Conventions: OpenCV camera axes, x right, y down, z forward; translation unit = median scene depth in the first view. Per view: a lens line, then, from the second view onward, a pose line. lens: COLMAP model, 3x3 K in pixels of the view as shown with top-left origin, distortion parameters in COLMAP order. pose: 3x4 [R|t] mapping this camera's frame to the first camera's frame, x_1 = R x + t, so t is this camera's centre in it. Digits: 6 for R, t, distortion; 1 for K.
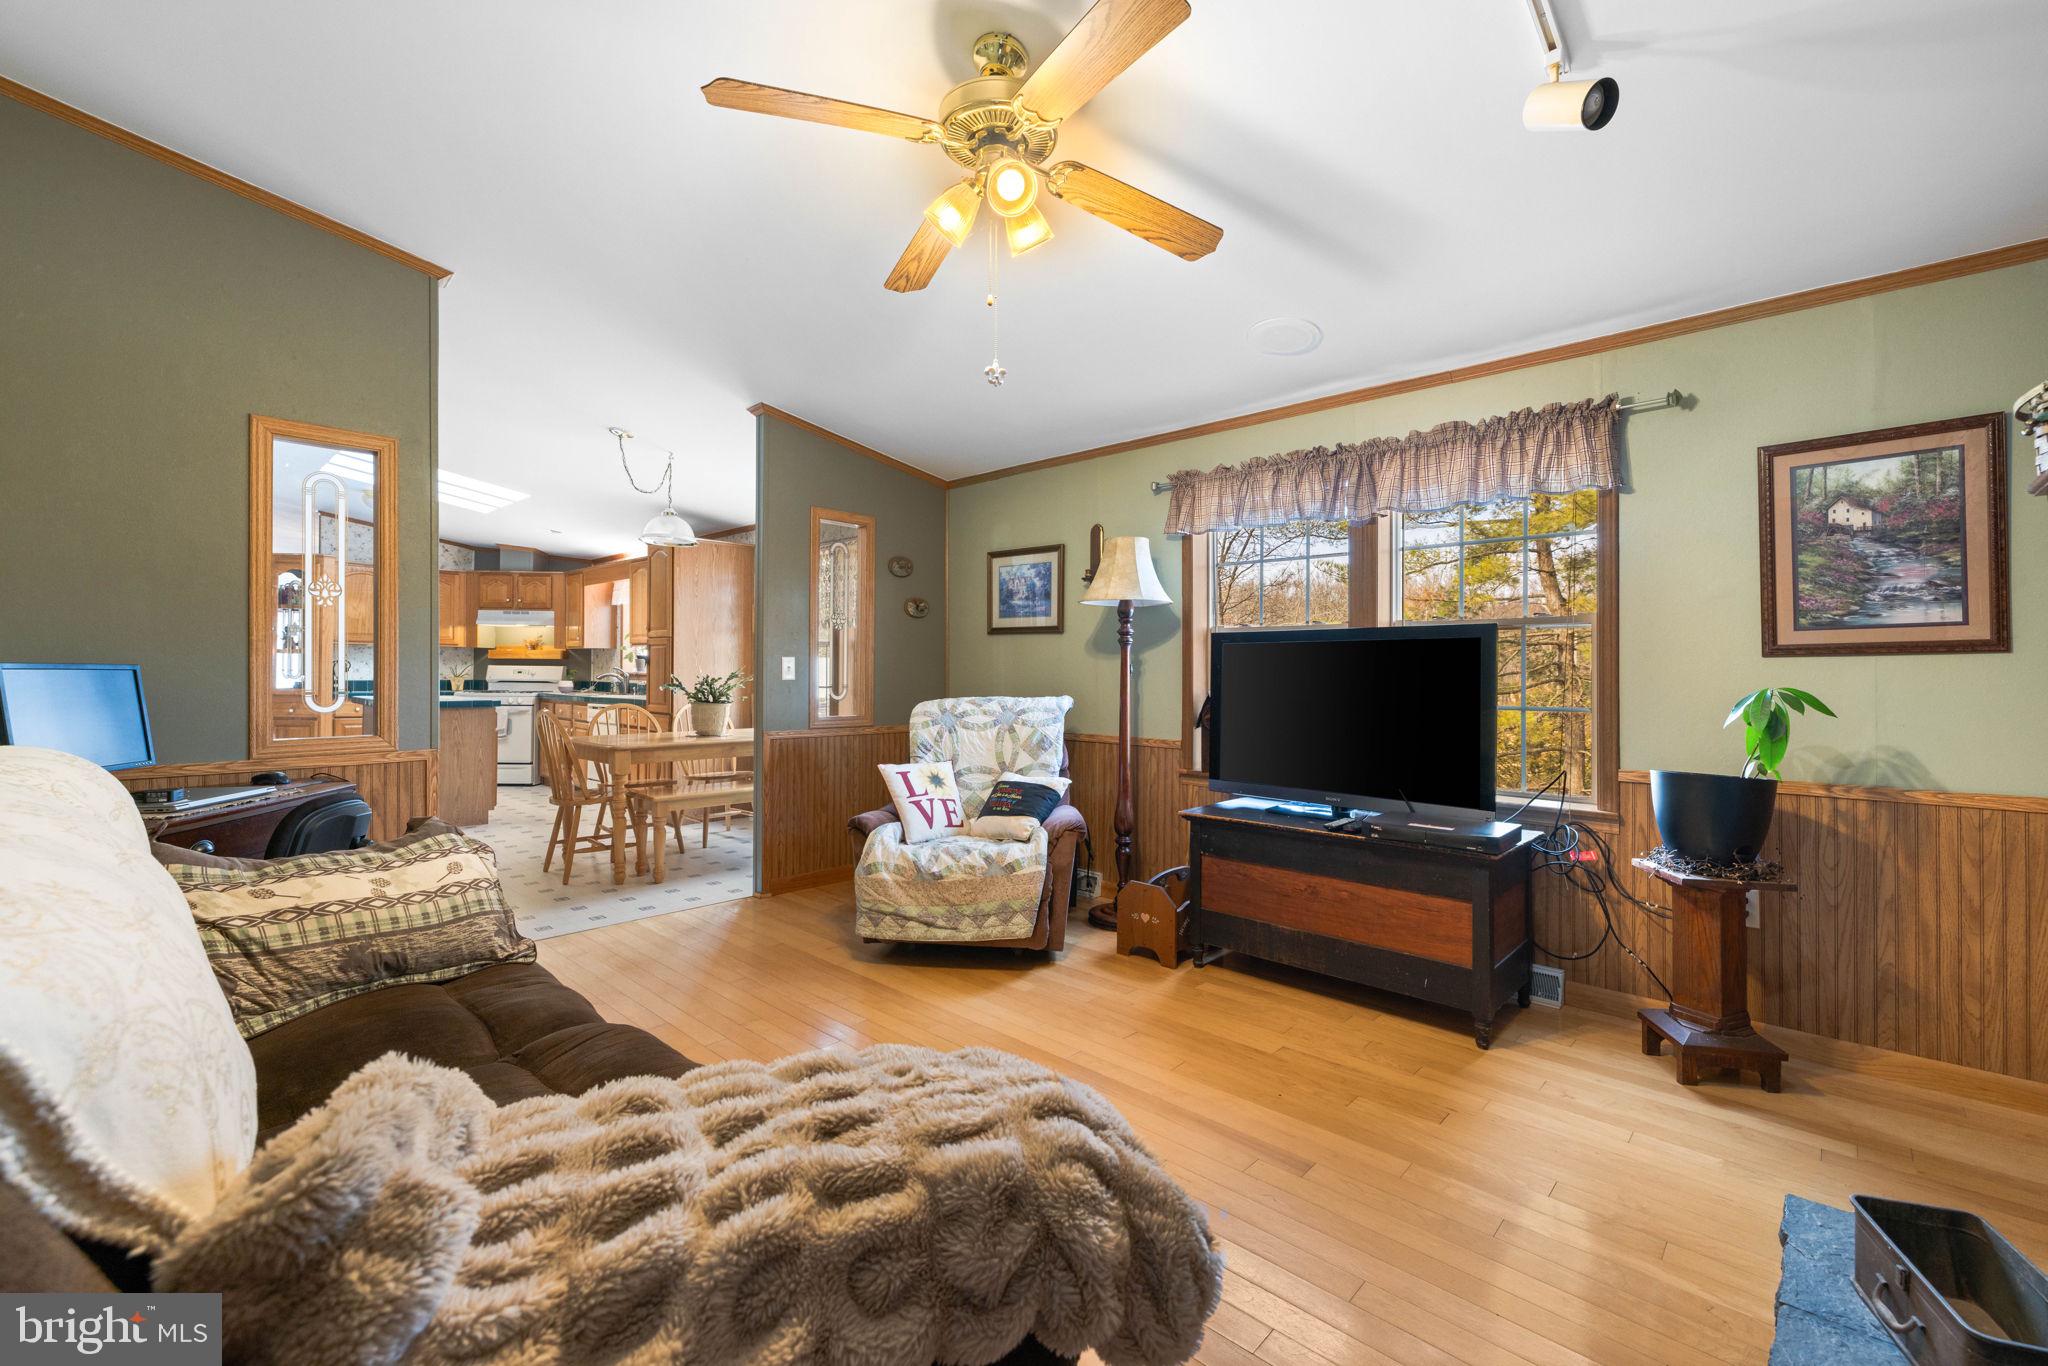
lens RADIAL K [[920.4, 0, 1032.2], [0, 920.4, 679.8], [0, 0, 1]] dist [0.001399, 0.000050]
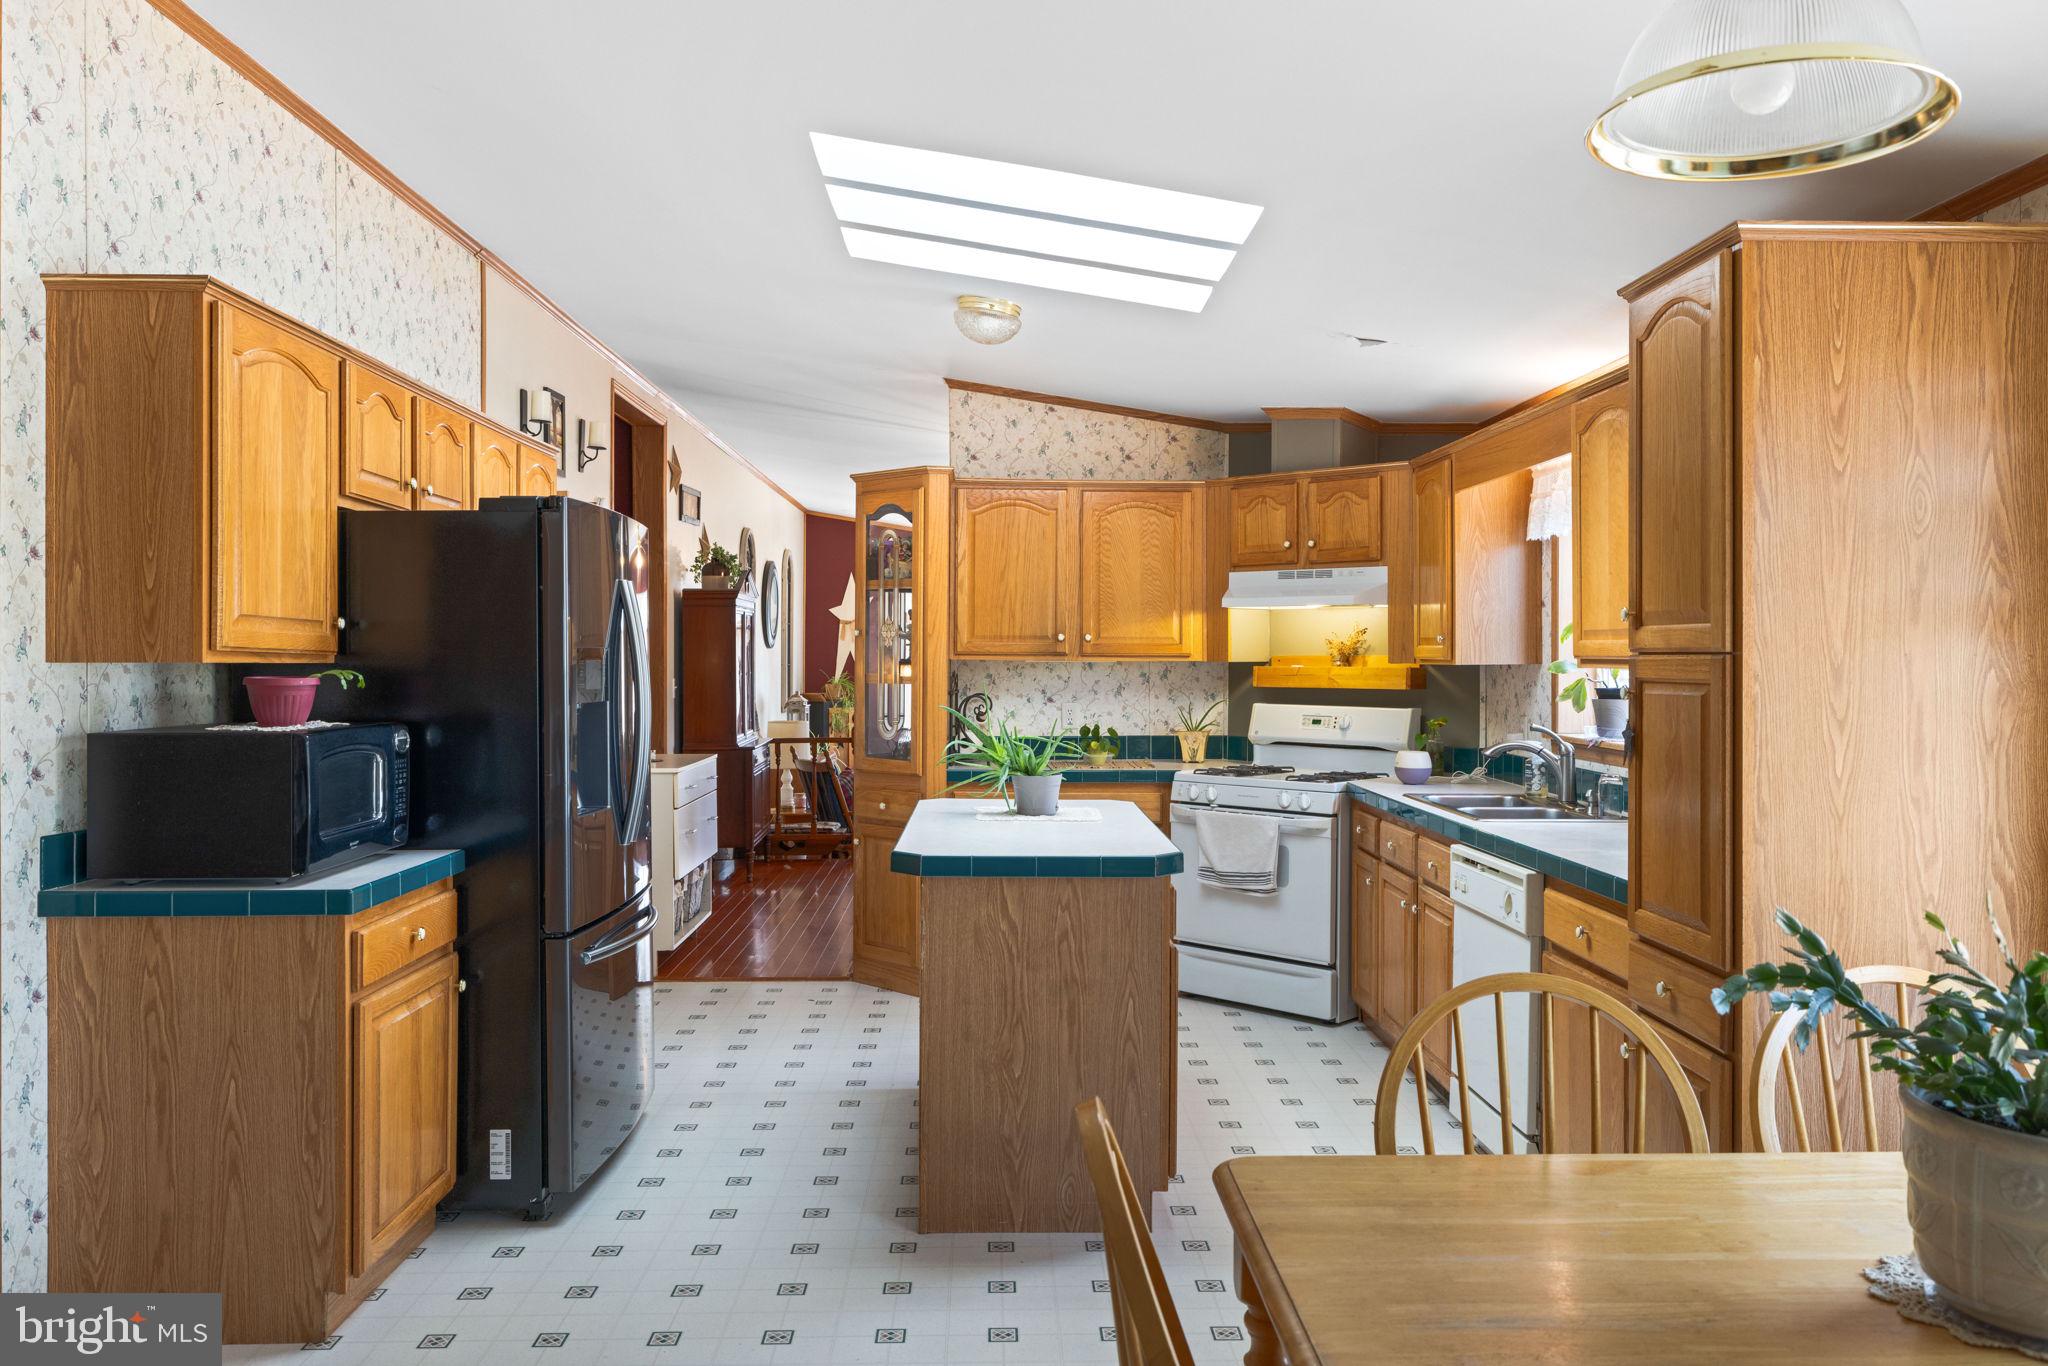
lens RADIAL K [[1640.5, 0, 1026.2], [0, 1640.5, 682.2], [0, 0, 1]] dist [-0.008401, -0.000896]
pose [[0.734230, -0.002024, -0.678897, -0.172555], [0.005007, 0.999985, 0.002434, -0.029347], [0.678882, -0.005186, 0.734229, 0.409592]]
